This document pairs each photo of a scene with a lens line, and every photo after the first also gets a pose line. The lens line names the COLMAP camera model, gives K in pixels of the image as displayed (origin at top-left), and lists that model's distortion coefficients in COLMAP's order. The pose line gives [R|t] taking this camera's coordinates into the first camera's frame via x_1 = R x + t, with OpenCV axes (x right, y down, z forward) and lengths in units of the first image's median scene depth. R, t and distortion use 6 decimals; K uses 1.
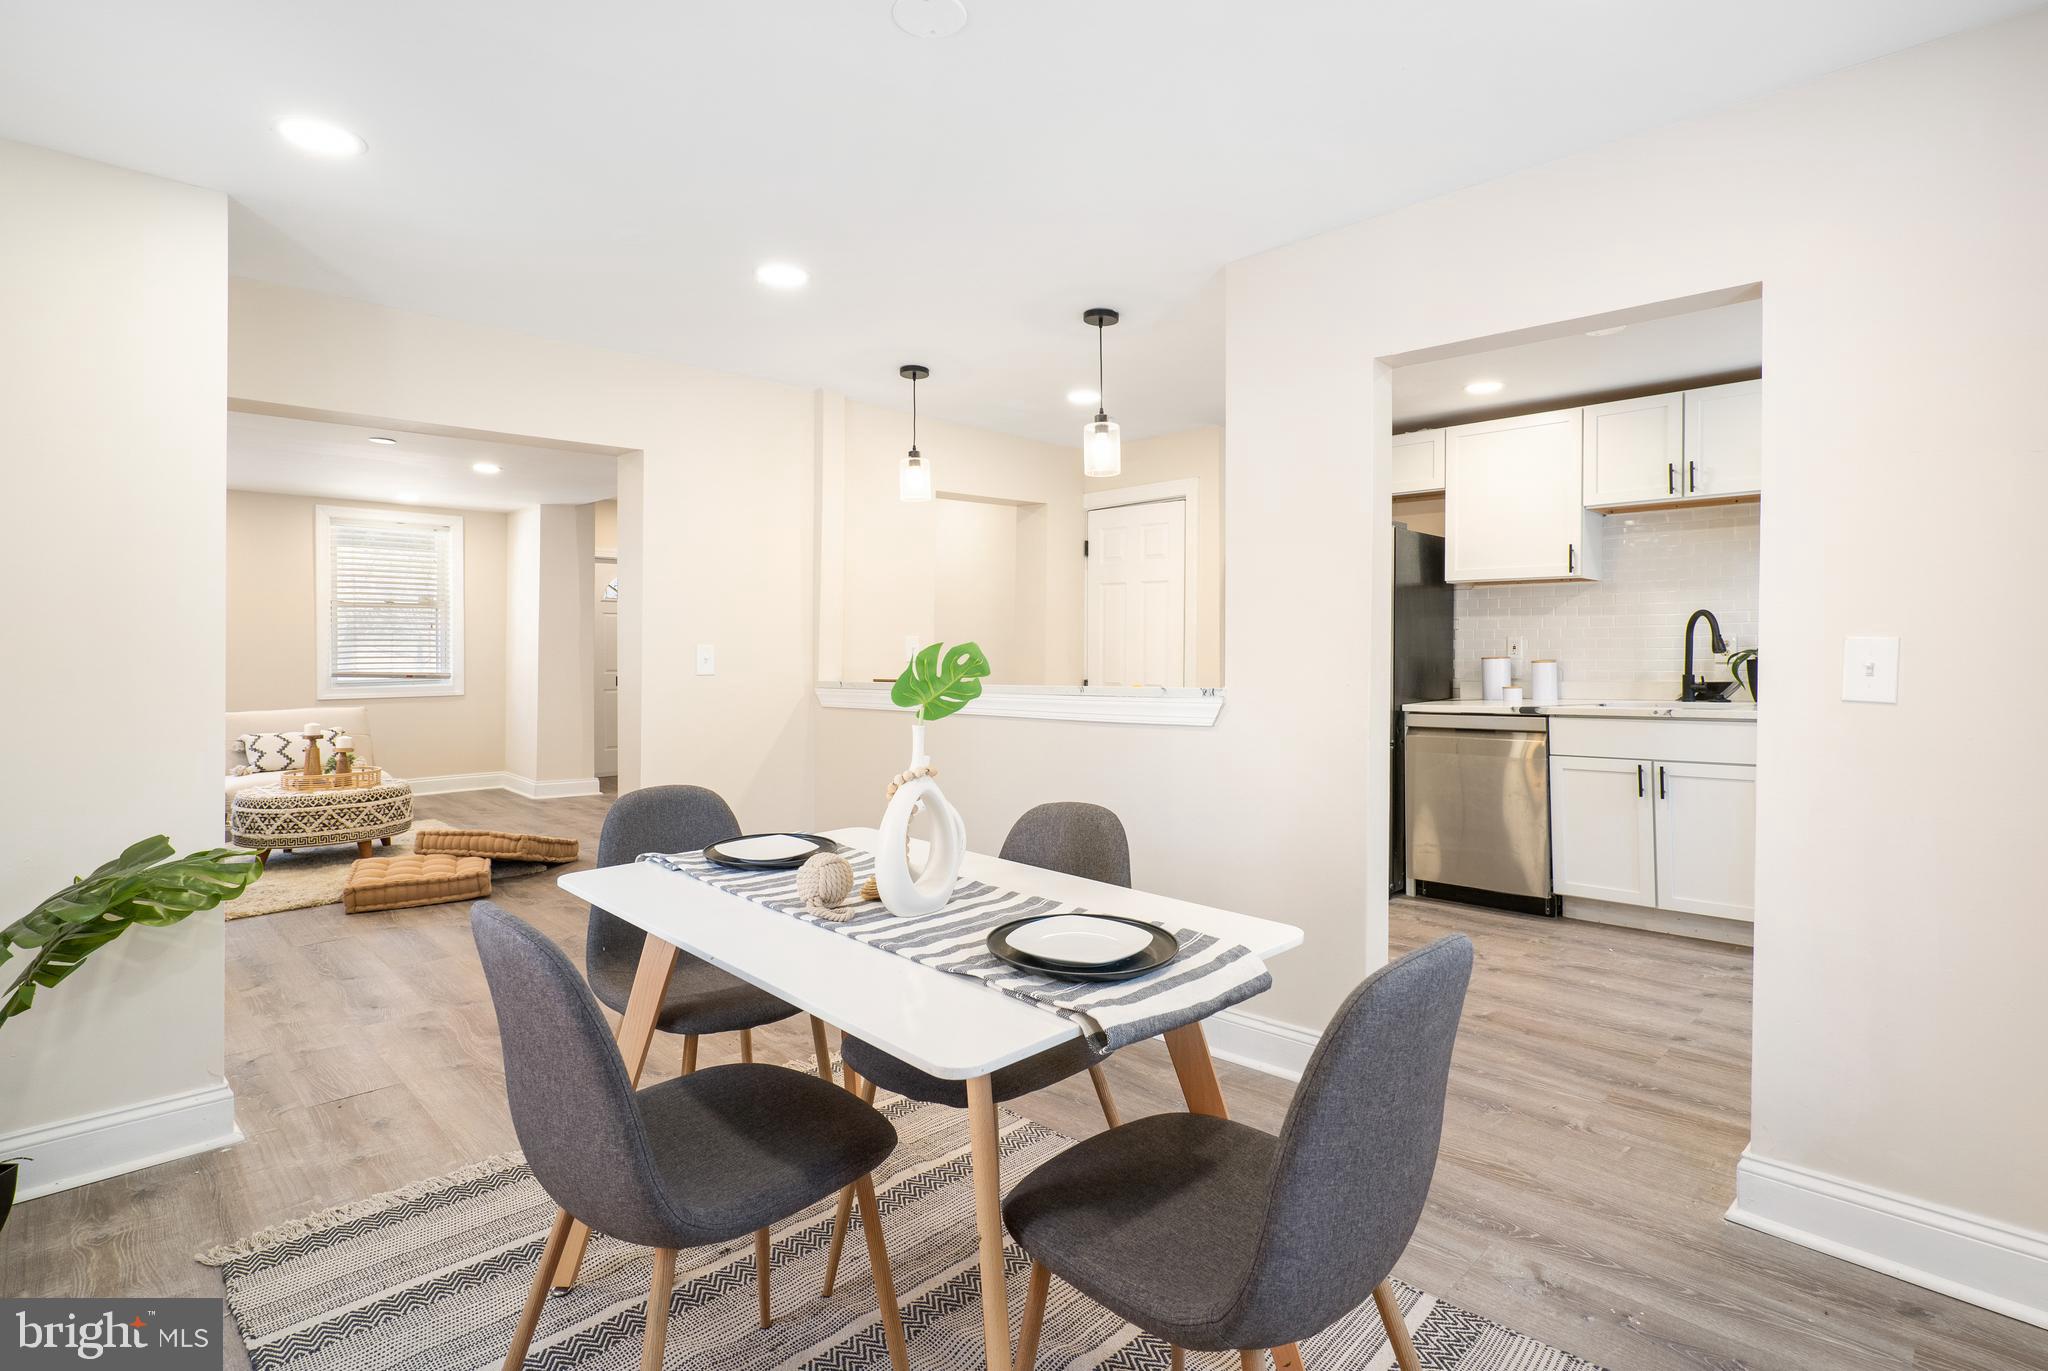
lens RADIAL K [[996.7, 0, 1026.4], [0, 996.7, 643.7], [0, 0, 1]] dist [-0.000629, -0.000371]
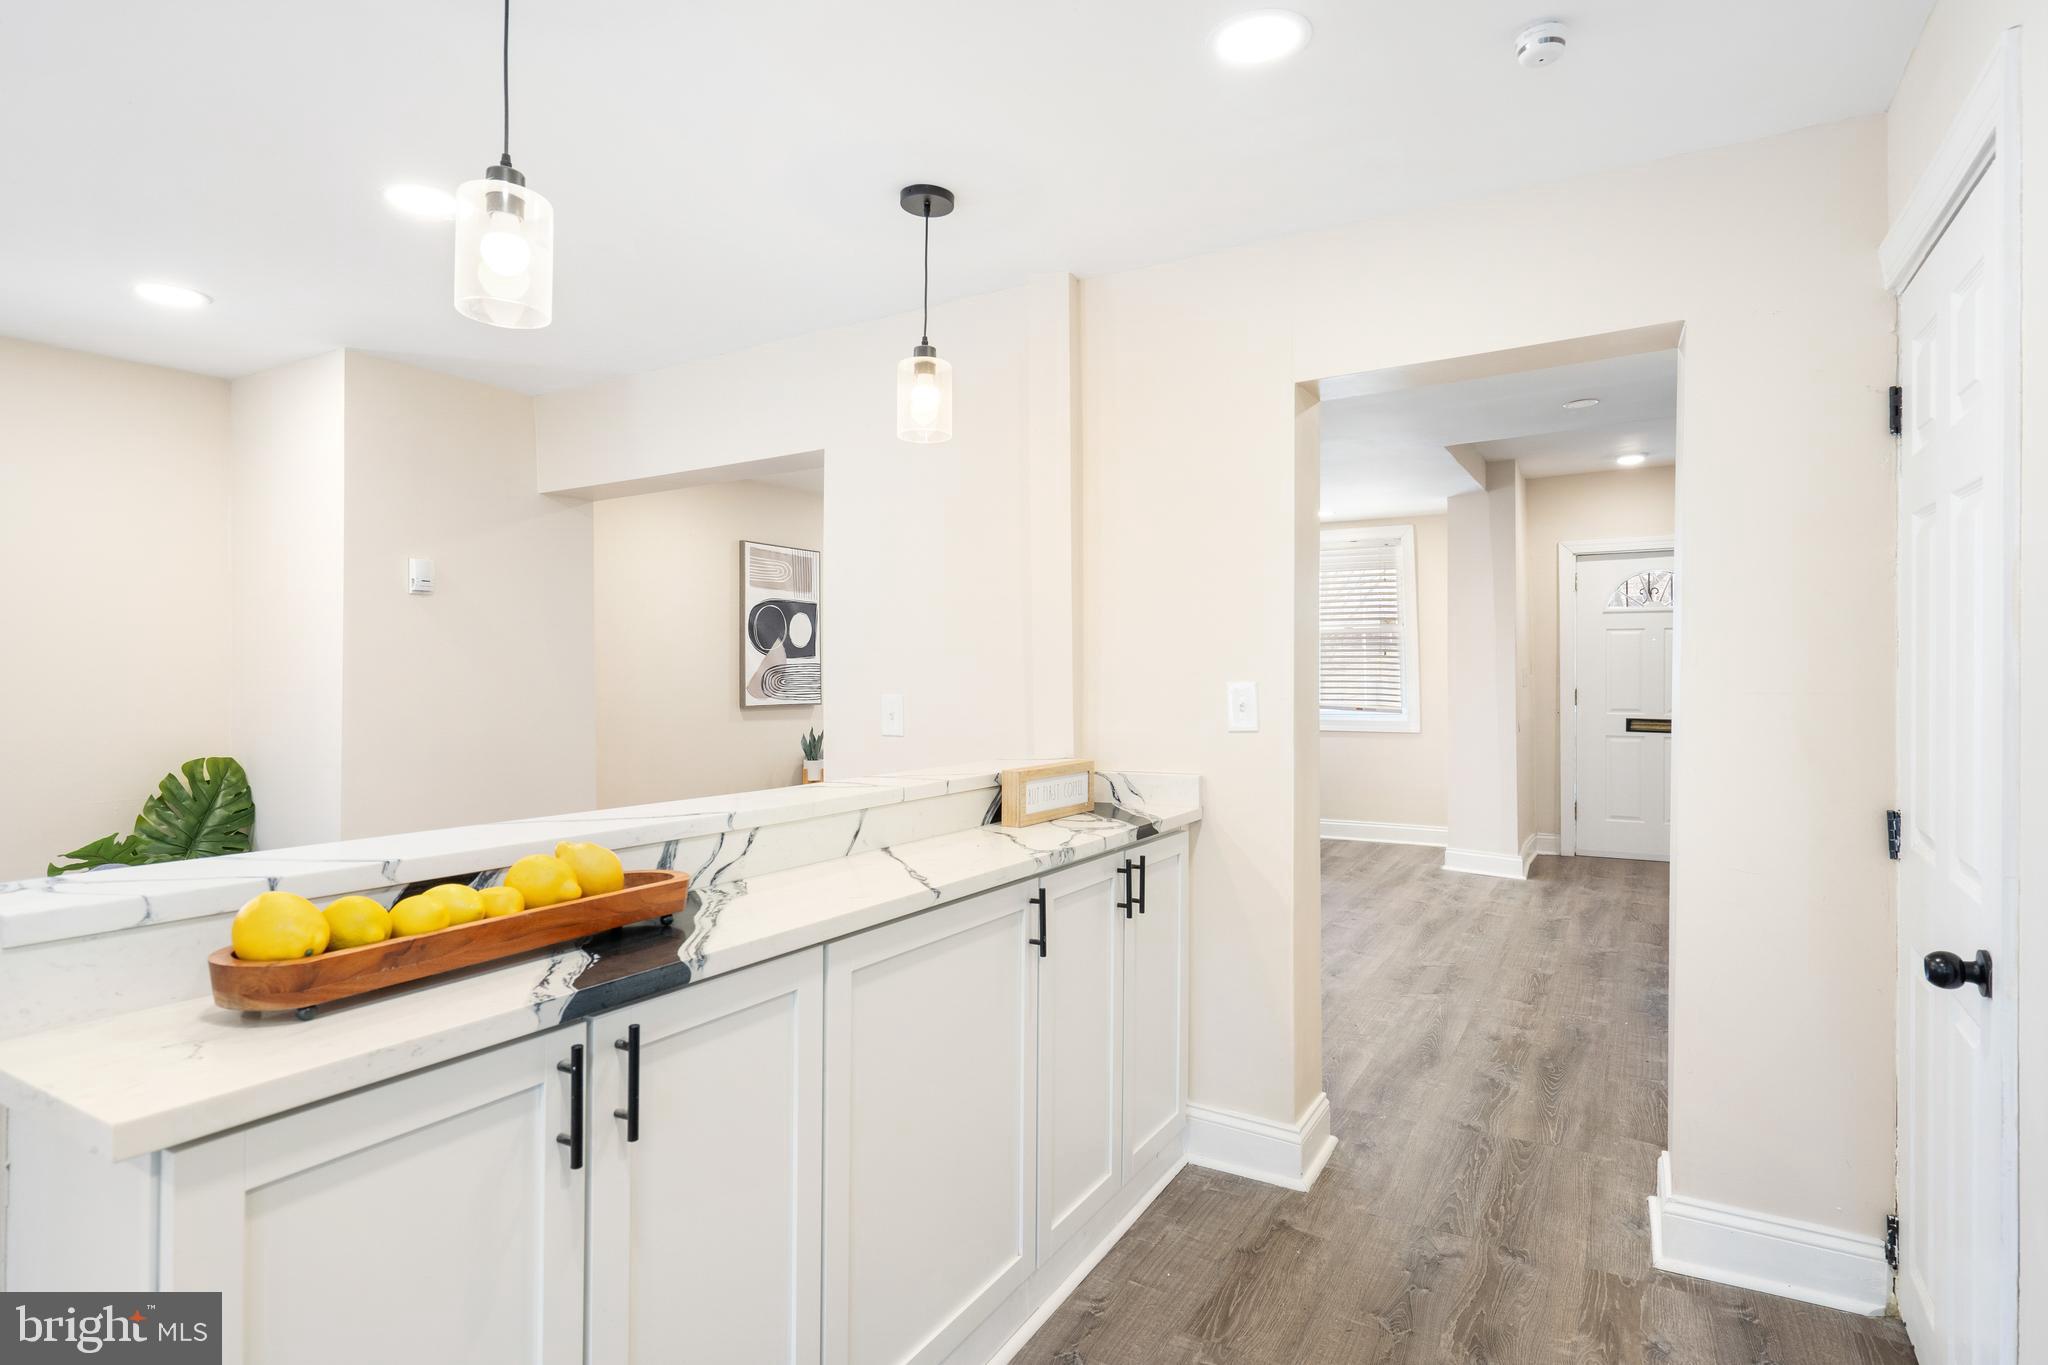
lens RADIAL K [[1058.3, 0, 1028.3], [0, 1058.3, 676.9], [0, 0, 1]] dist [0.002584, 0.001780]
pose [[0.260205, 0.009722, -0.965504, 0.395263], [0.007739, 0.999896, 0.012154, -0.017867], [0.965522, -0.010634, 0.260103, 0.776247]]
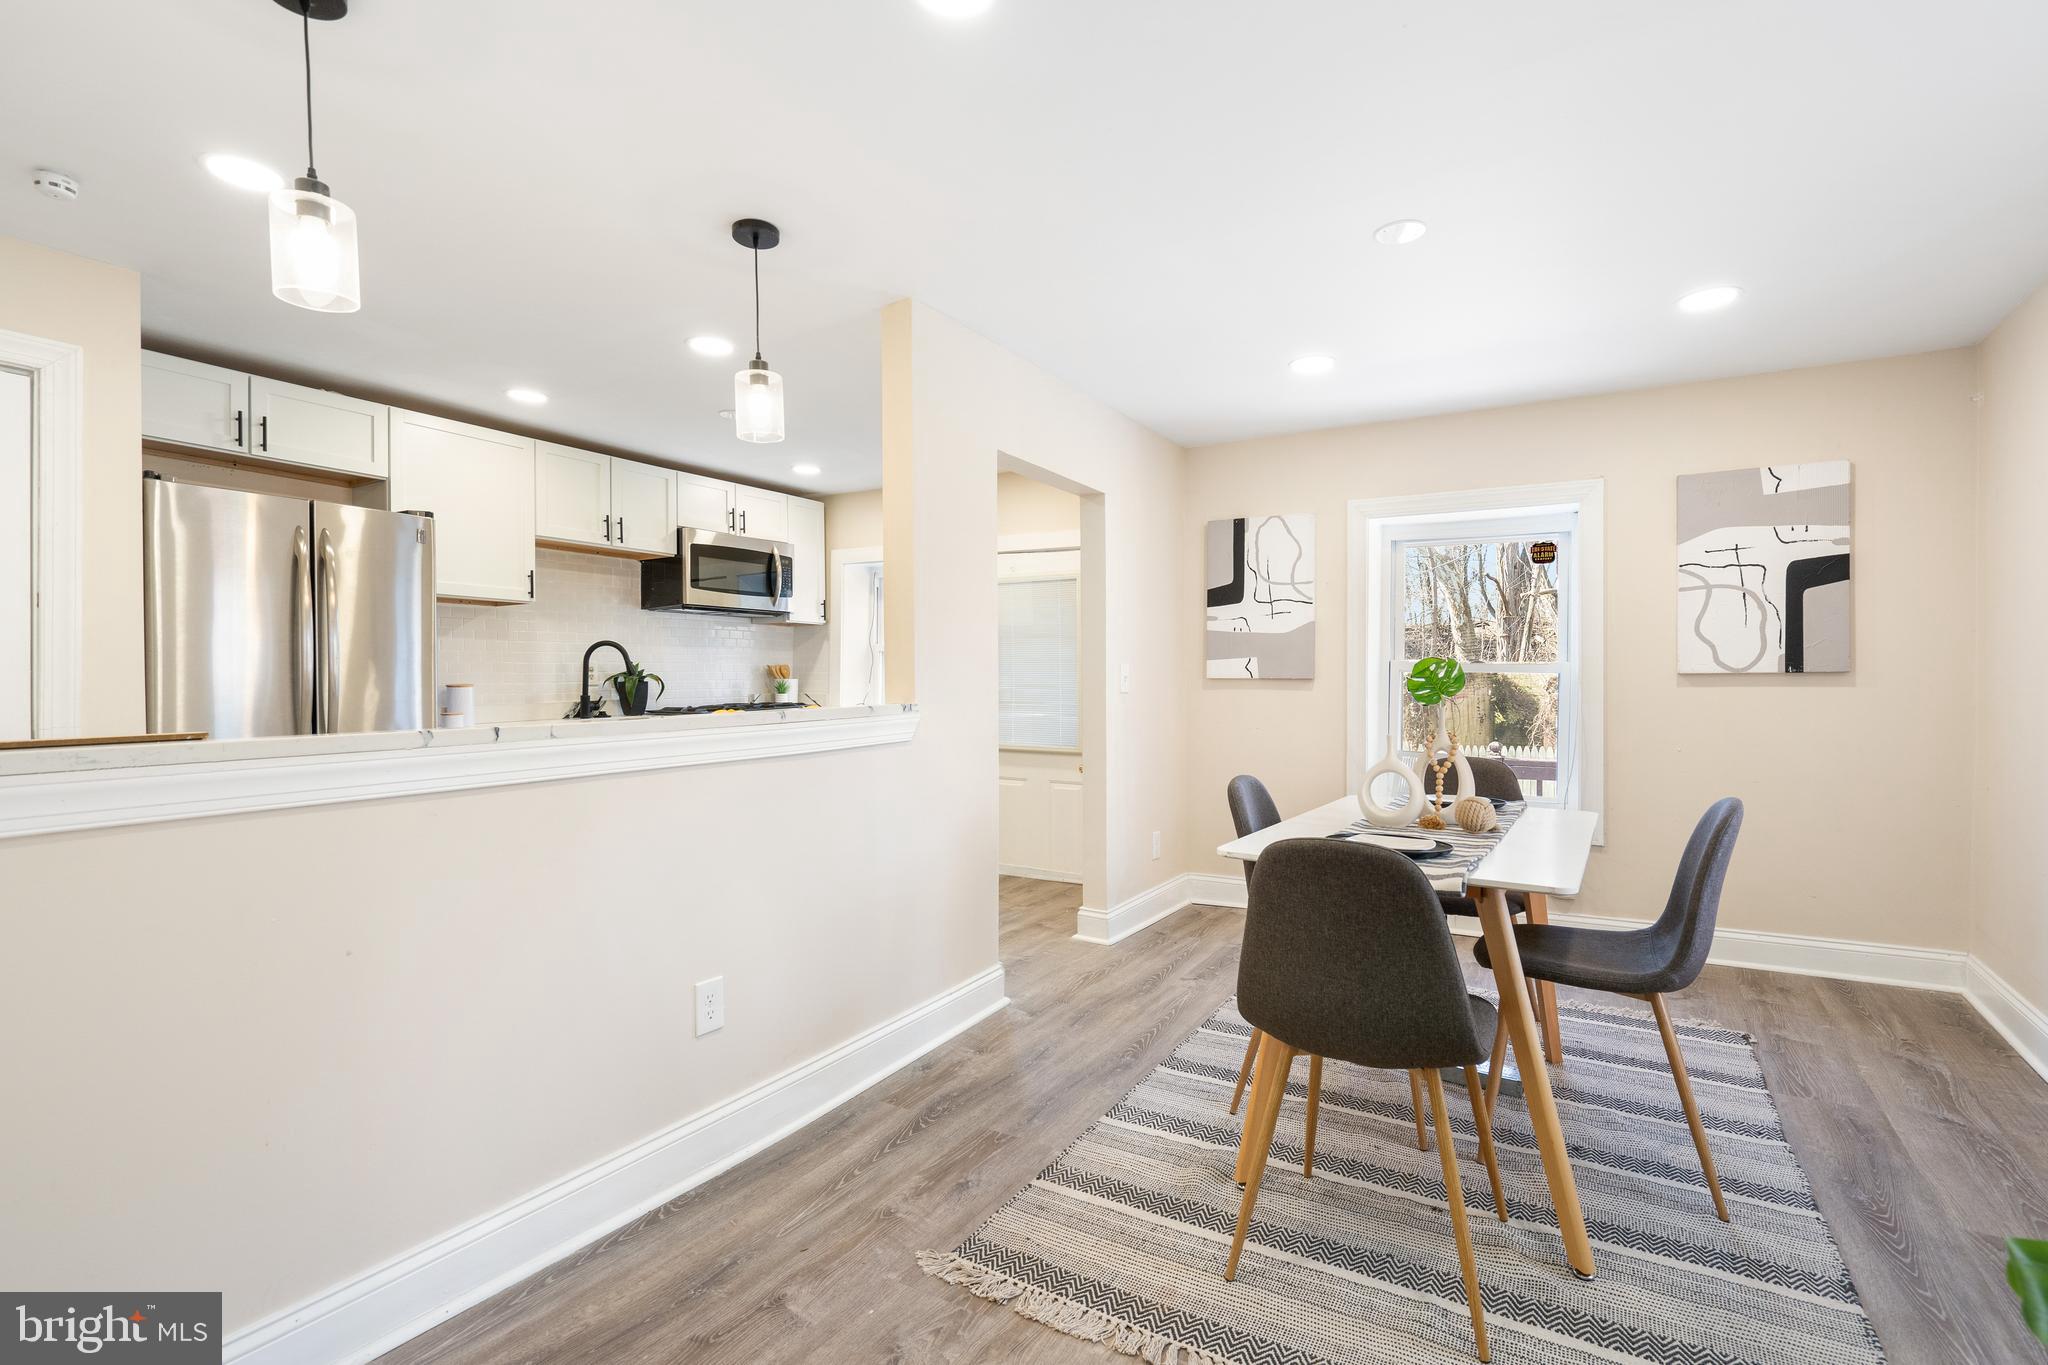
lens RADIAL K [[948.9, 0, 1035.4], [0, 948.9, 698.2], [0, 0, 1]] dist [-0.002111, 0.000278]
pose [[-0.240415, -0.016528, 0.970529, -0.493676], [-0.001333, 0.999860, 0.016697, 0.013784], [-0.970669, 0.002720, -0.240403, 0.690333]]
